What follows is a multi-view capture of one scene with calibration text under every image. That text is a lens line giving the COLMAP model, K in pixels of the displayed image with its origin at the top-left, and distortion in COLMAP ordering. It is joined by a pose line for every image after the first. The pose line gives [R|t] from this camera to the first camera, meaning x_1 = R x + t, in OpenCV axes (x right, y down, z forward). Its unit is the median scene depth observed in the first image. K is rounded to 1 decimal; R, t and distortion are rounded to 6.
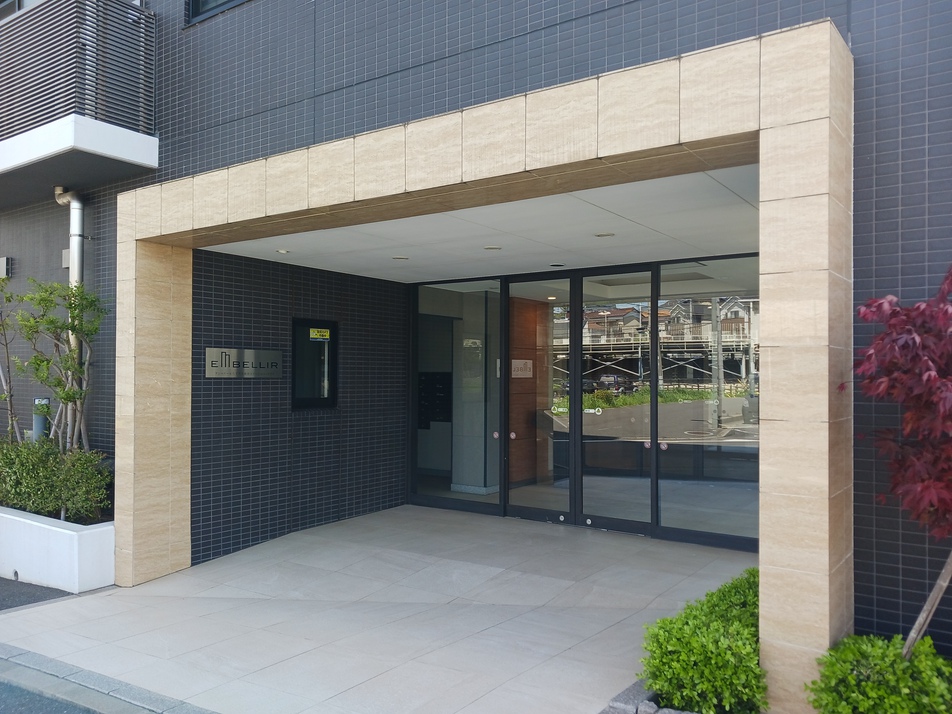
lens RADIAL K [[790.1, 0, 475.8], [0, 790.1, 376.4], [0, 0, 1]] dist [0.001069, -0.002365]
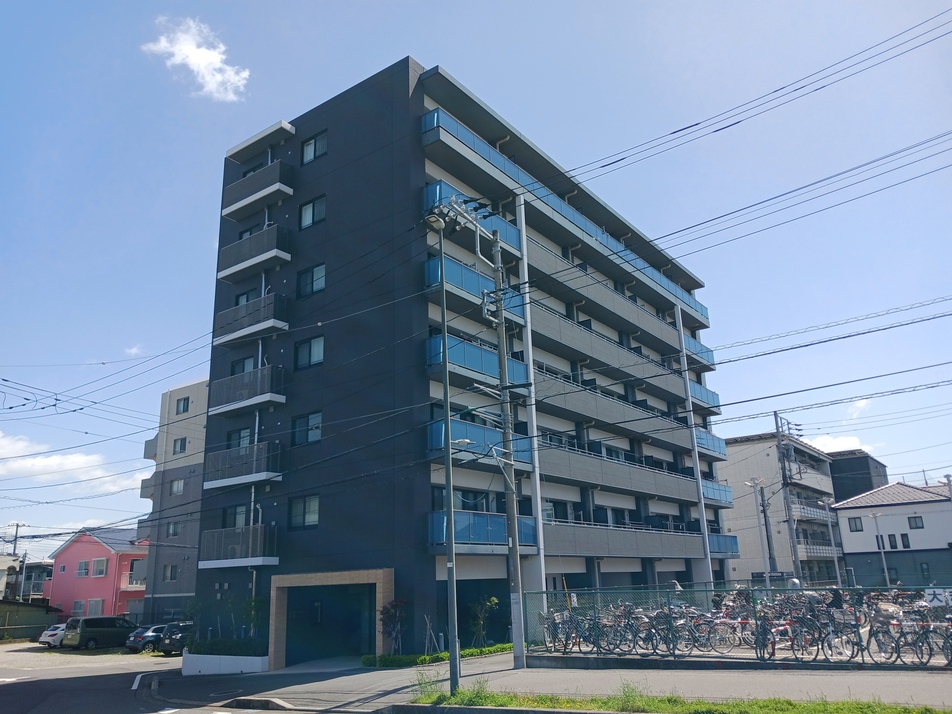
lens RADIAL K [[754.0, 0, 476.0], [0, 754.0, 357.0], [0, 0, 1]] dist [0.001374, -0.011381]
pose [[0.999095, -0.042460, -0.002533, 0.728099], [0.040010, 0.958318, -0.282889, -0.161307], [0.014439, 0.282532, 0.959149, -3.268846]]
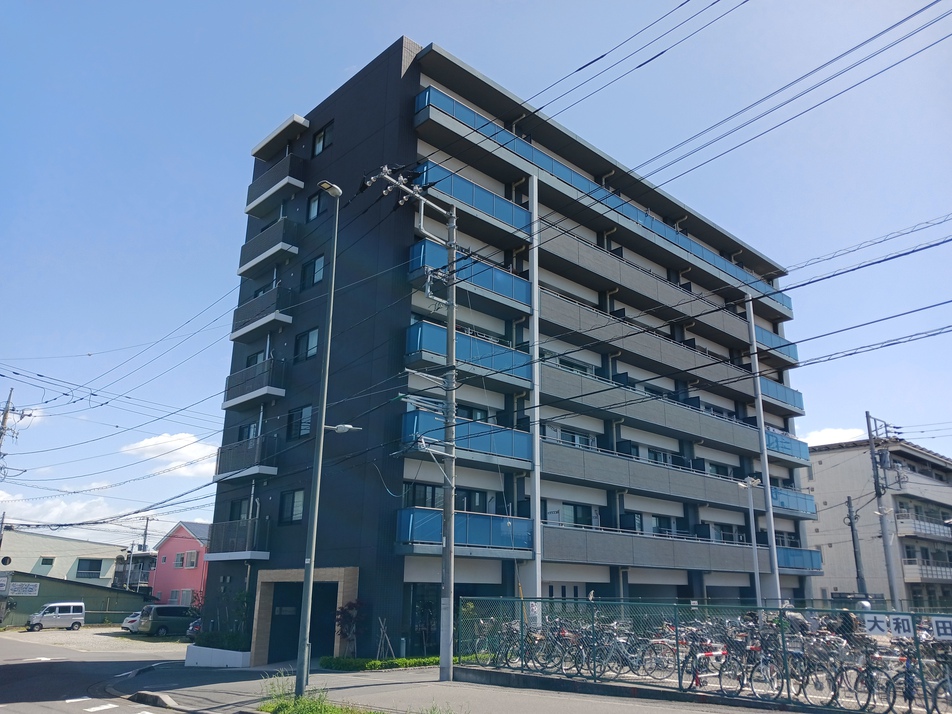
lens RADIAL K [[751.4, 0, 478.0], [0, 751.4, 362.6], [0, 0, 1]] dist [-0.006945, -0.000078]
pose [[0.981038, -0.052059, -0.186695, 1.520943], [-0.004494, 0.956884, -0.290436, -0.127720], [0.193765, 0.285768, 0.938505, -2.885571]]
